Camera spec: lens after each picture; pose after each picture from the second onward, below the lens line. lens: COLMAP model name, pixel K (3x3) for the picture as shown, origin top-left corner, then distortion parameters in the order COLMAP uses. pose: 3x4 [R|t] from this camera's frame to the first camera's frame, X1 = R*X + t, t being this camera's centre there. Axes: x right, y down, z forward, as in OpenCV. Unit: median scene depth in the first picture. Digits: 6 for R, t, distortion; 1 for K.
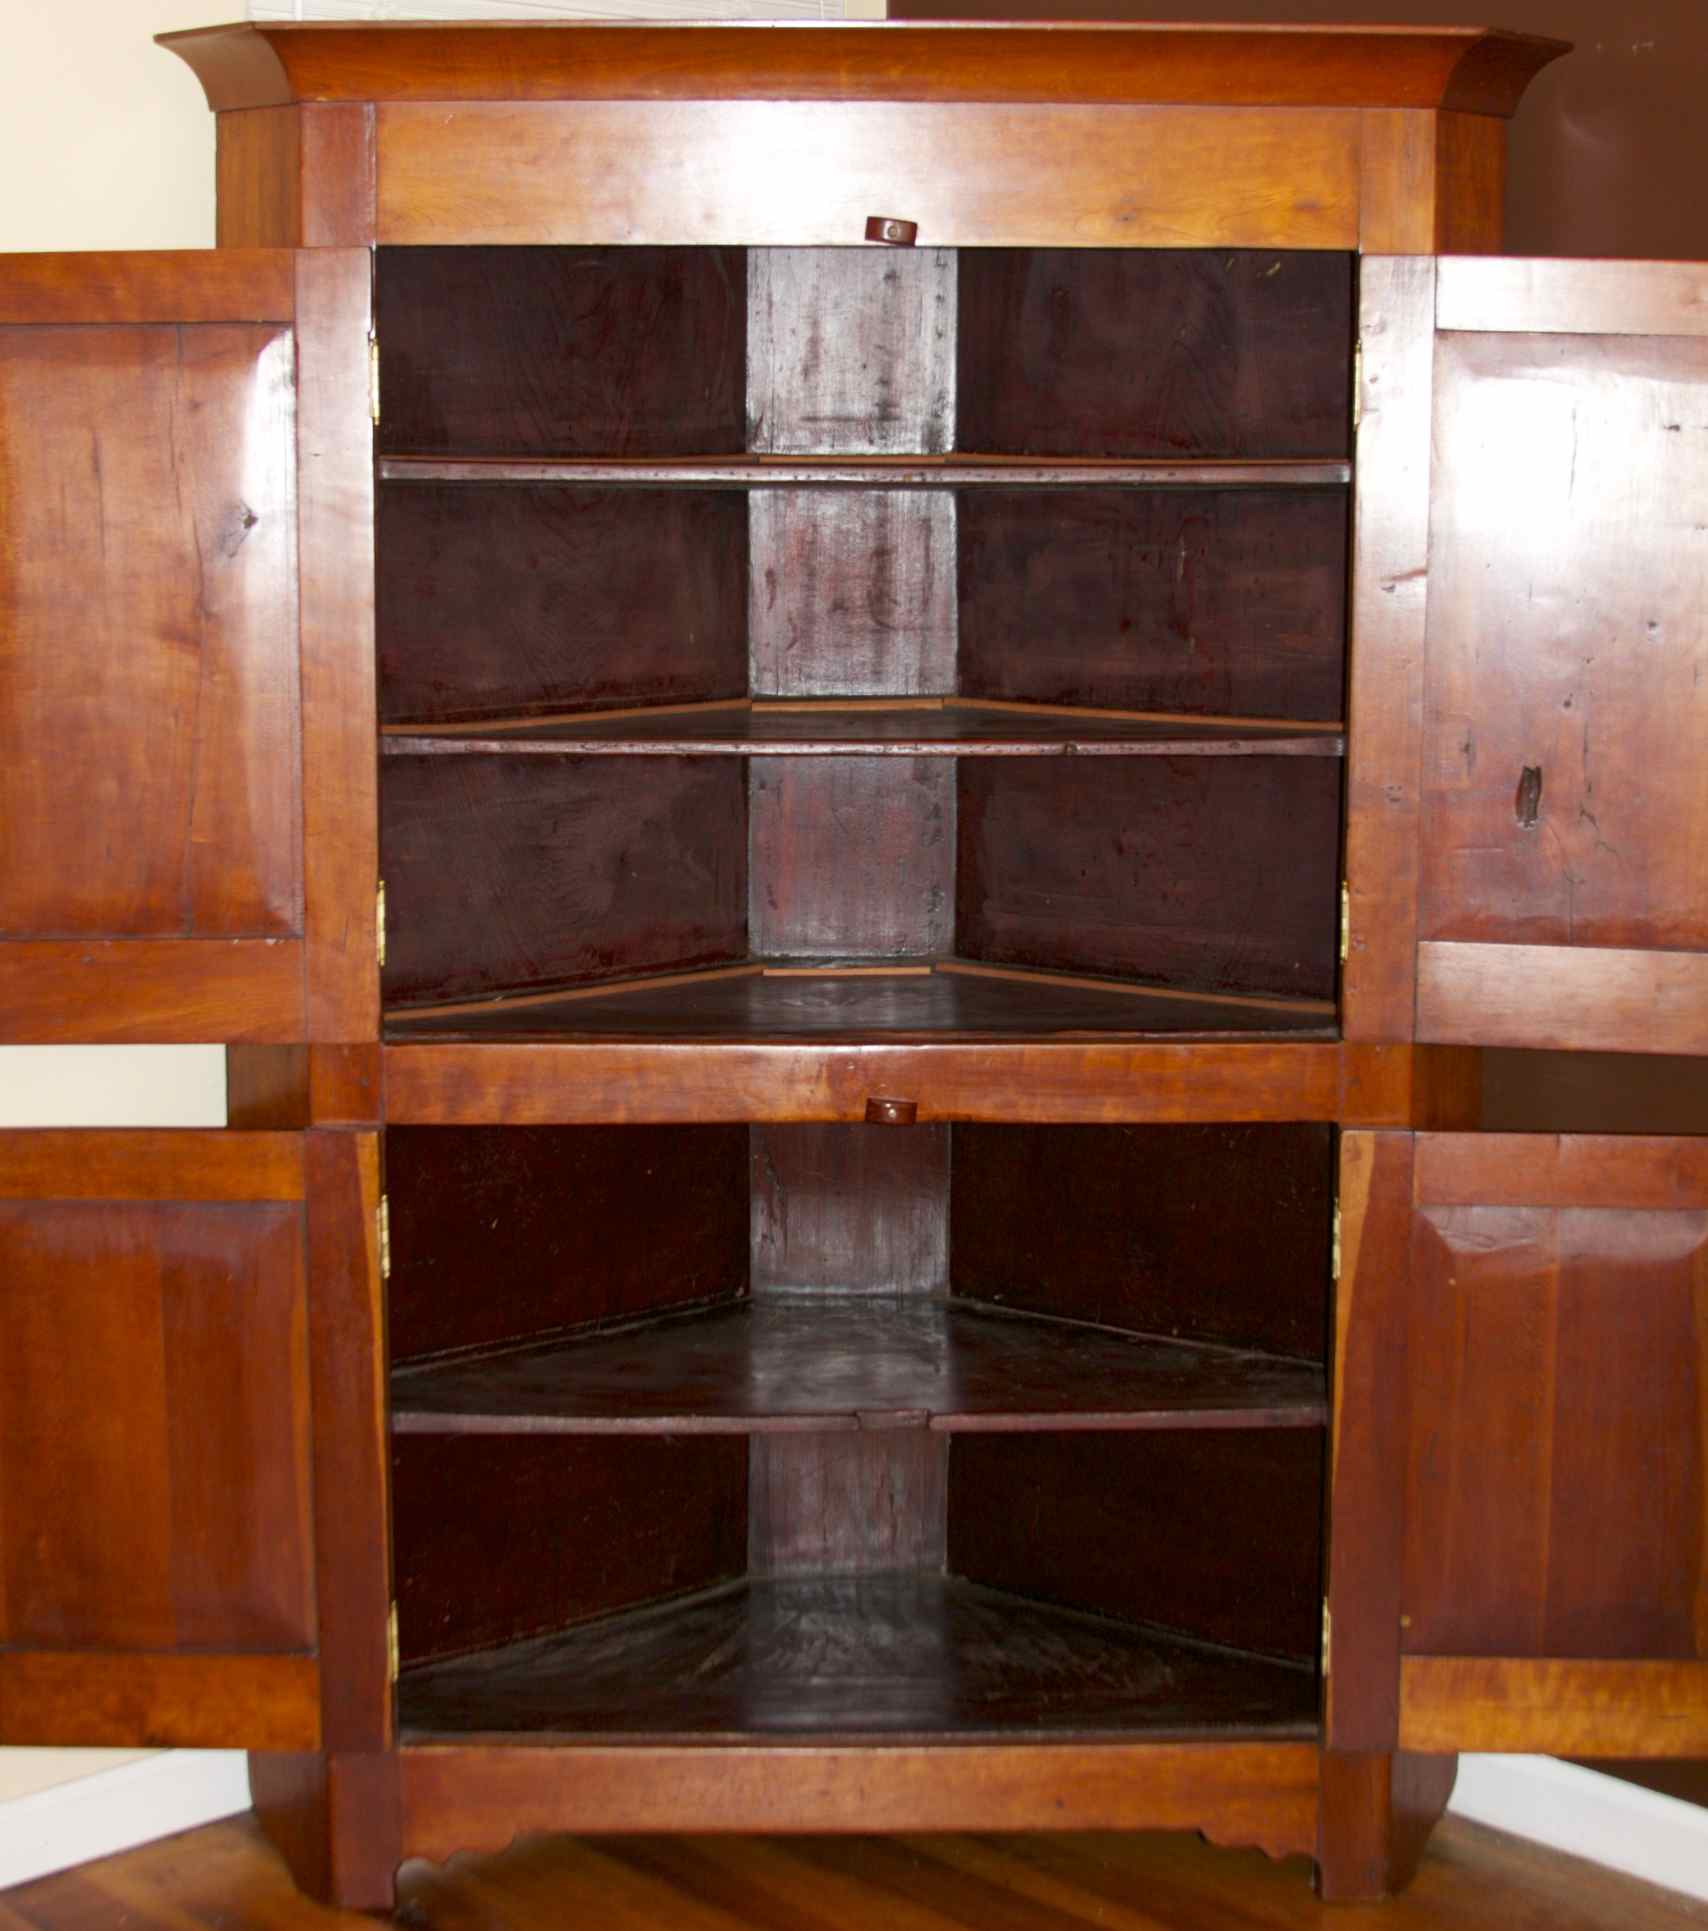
lens RADIAL K [[3313.8, 0, 880.1], [0, 3313.8, 808.5], [0, 0, 1]] dist [-0.149880, 0.061274]
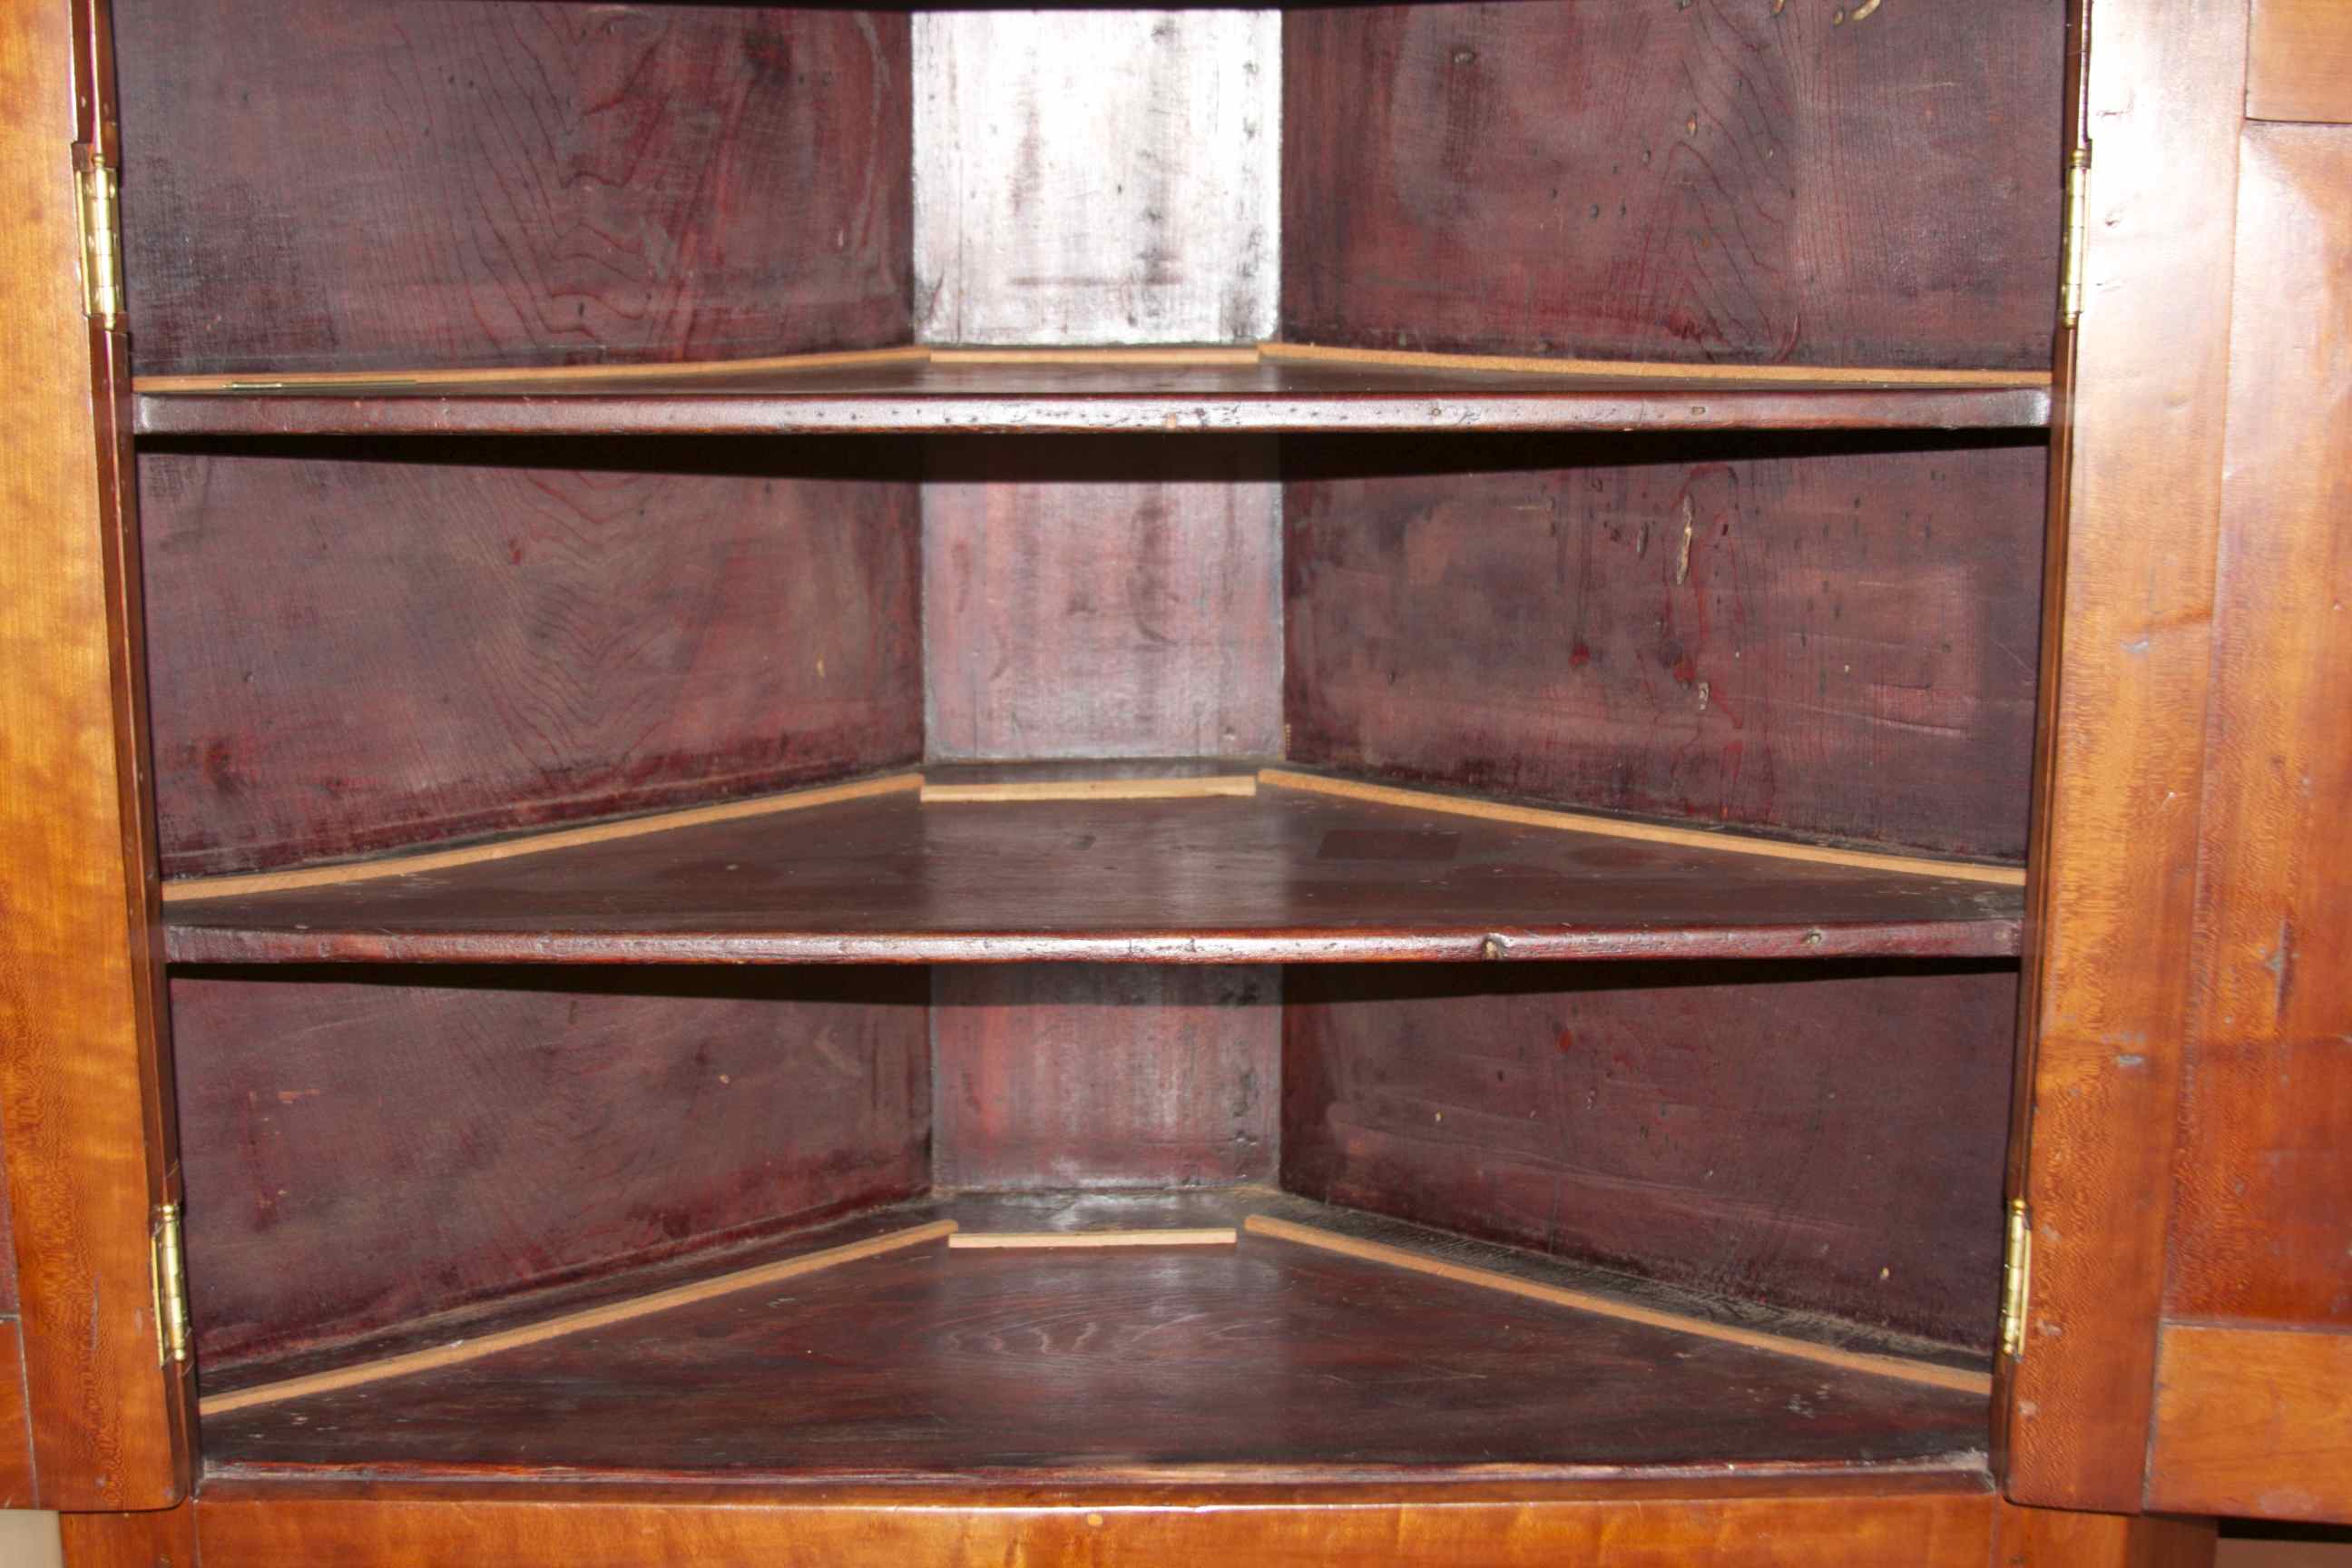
lens RADIAL K [[2992.1, 0, 1176.0], [0, 2992.1, 784.0], [0, 0, 1]] dist [-0.155248, 0.013026]
pose [[0.999663, -0.001534, -0.025900, 0.018995], [0.003384, 0.997431, 0.071554, -0.070623], [0.025723, -0.071618, 0.997100, 0.499220]]
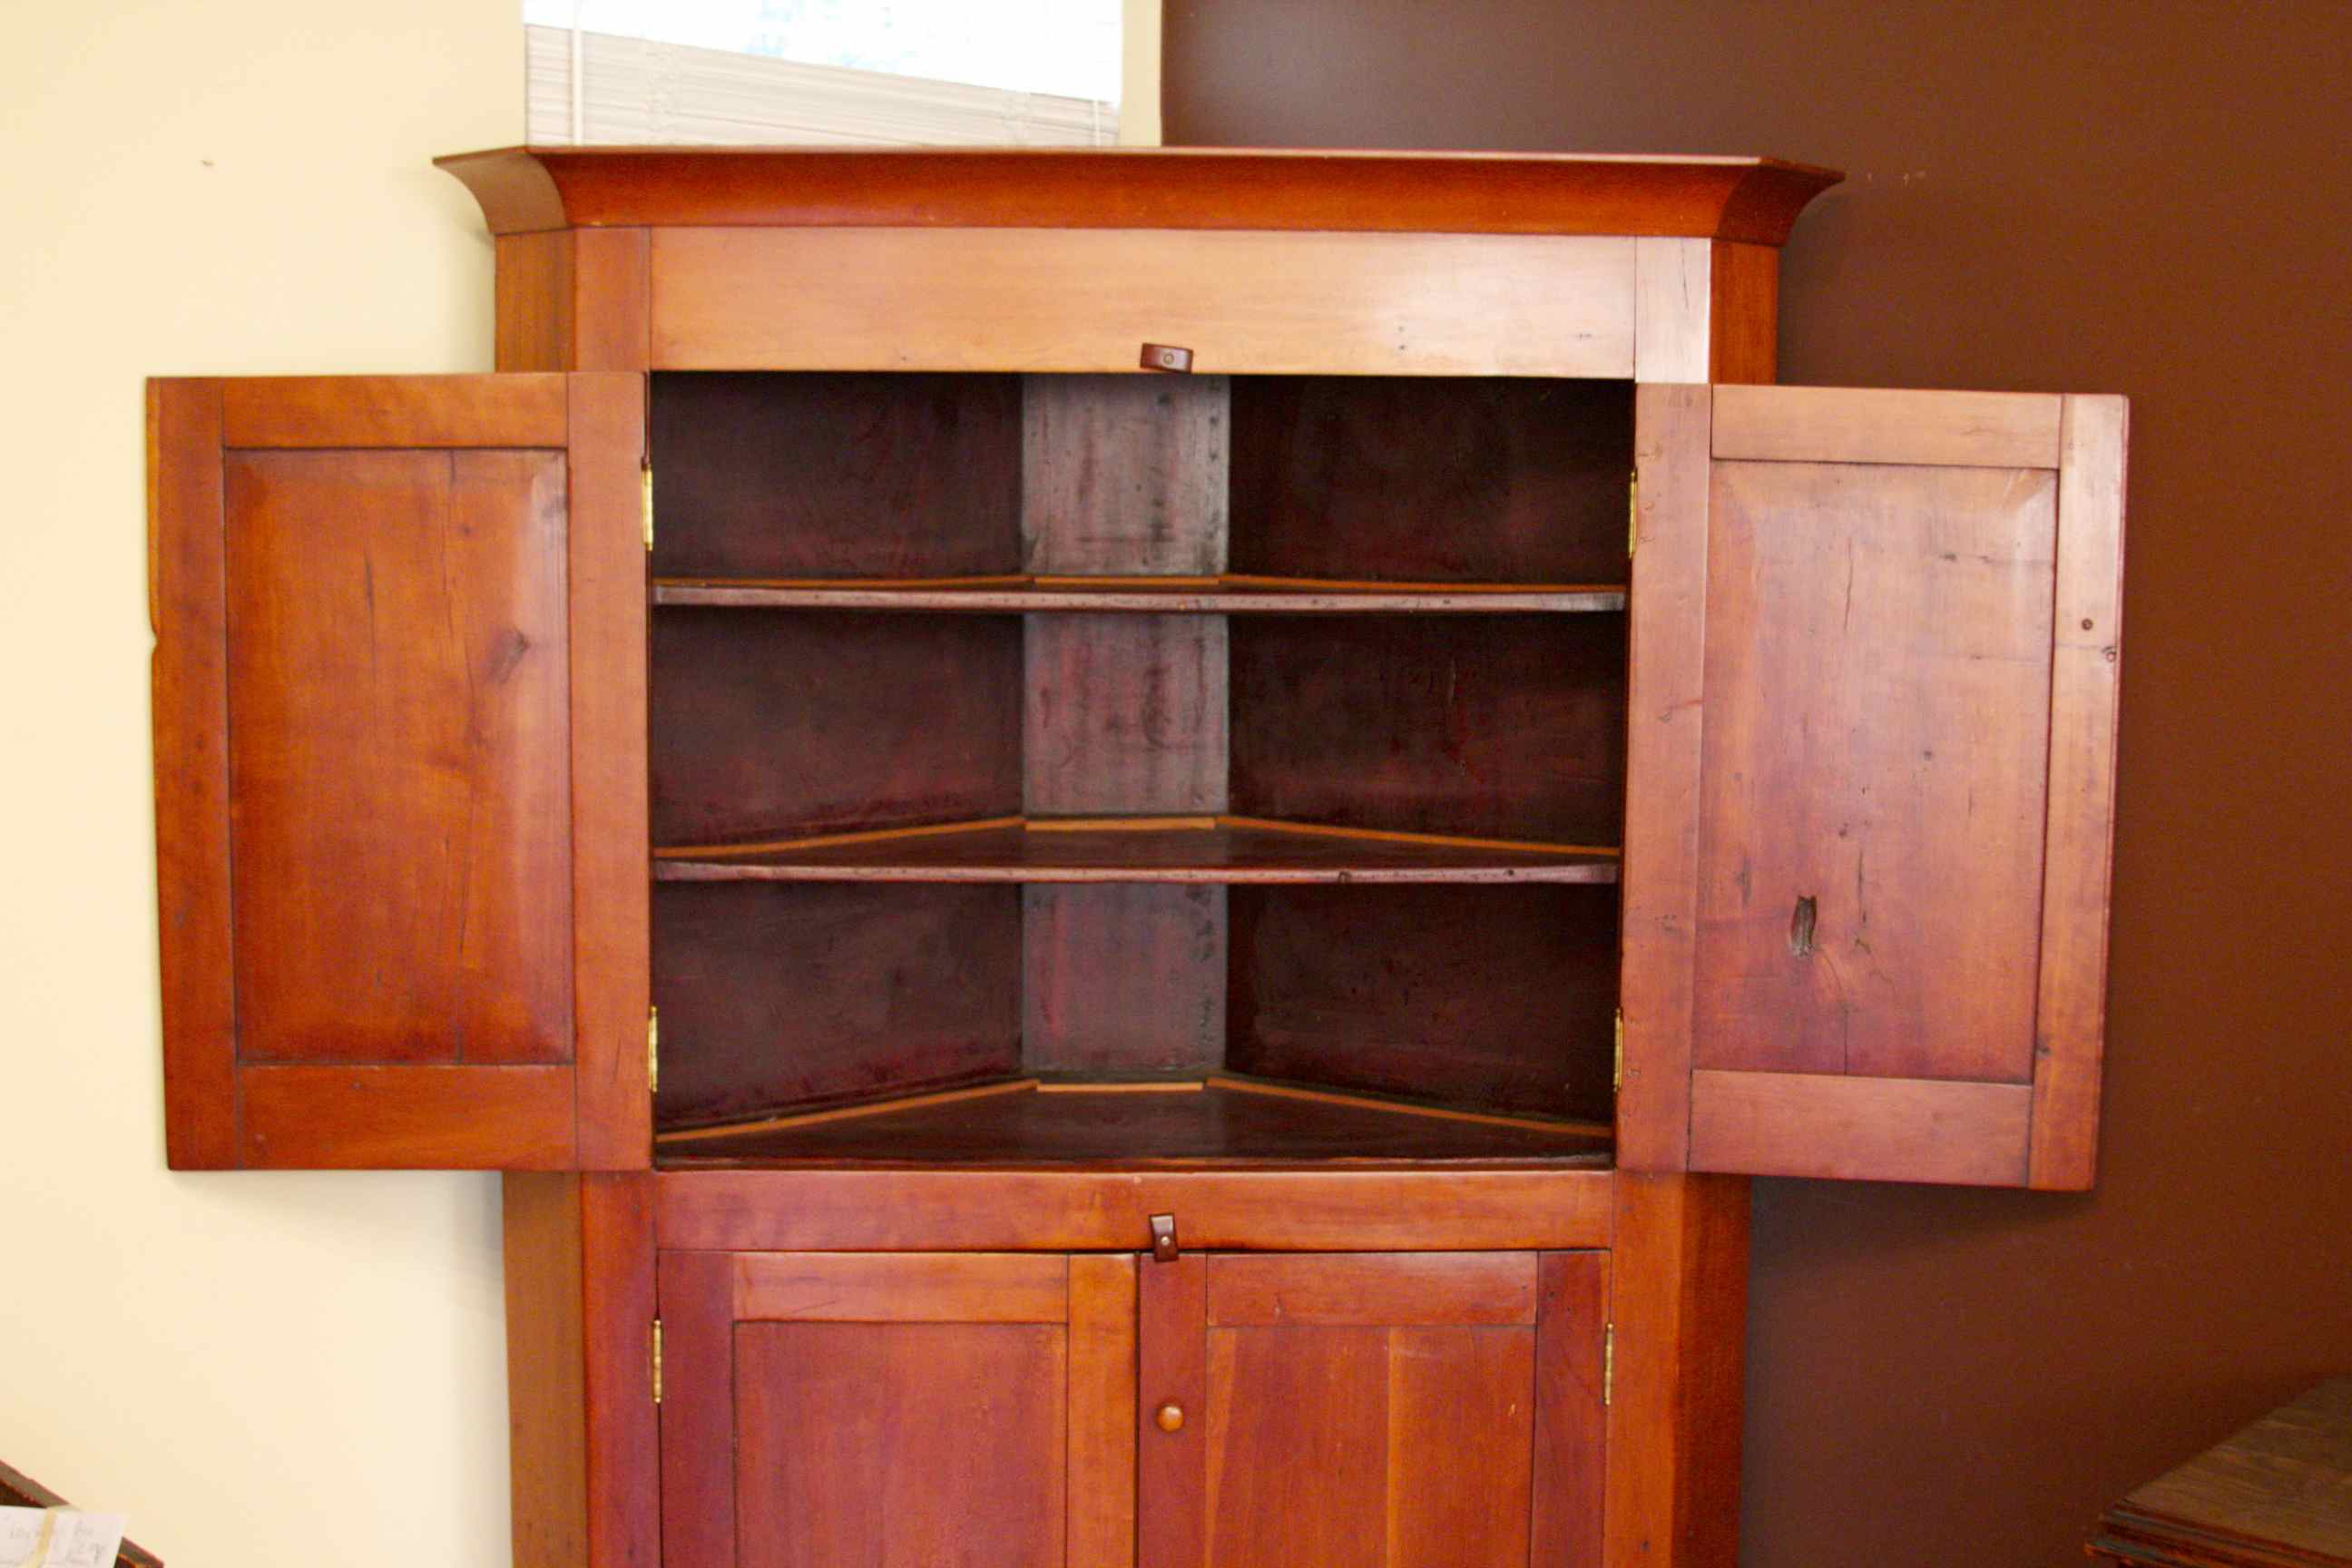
lens RADIAL K [[2992.1, 0, 1176.0], [0, 2992.1, 784.0], [0, 0, 1]] dist [-0.155248, 0.013026]
pose [[0.999957, 0.002564, 0.008907, -0.001241], [-0.002347, 0.999702, -0.024309, -0.021768], [-0.008967, 0.024287, 0.999665, 0.091054]]
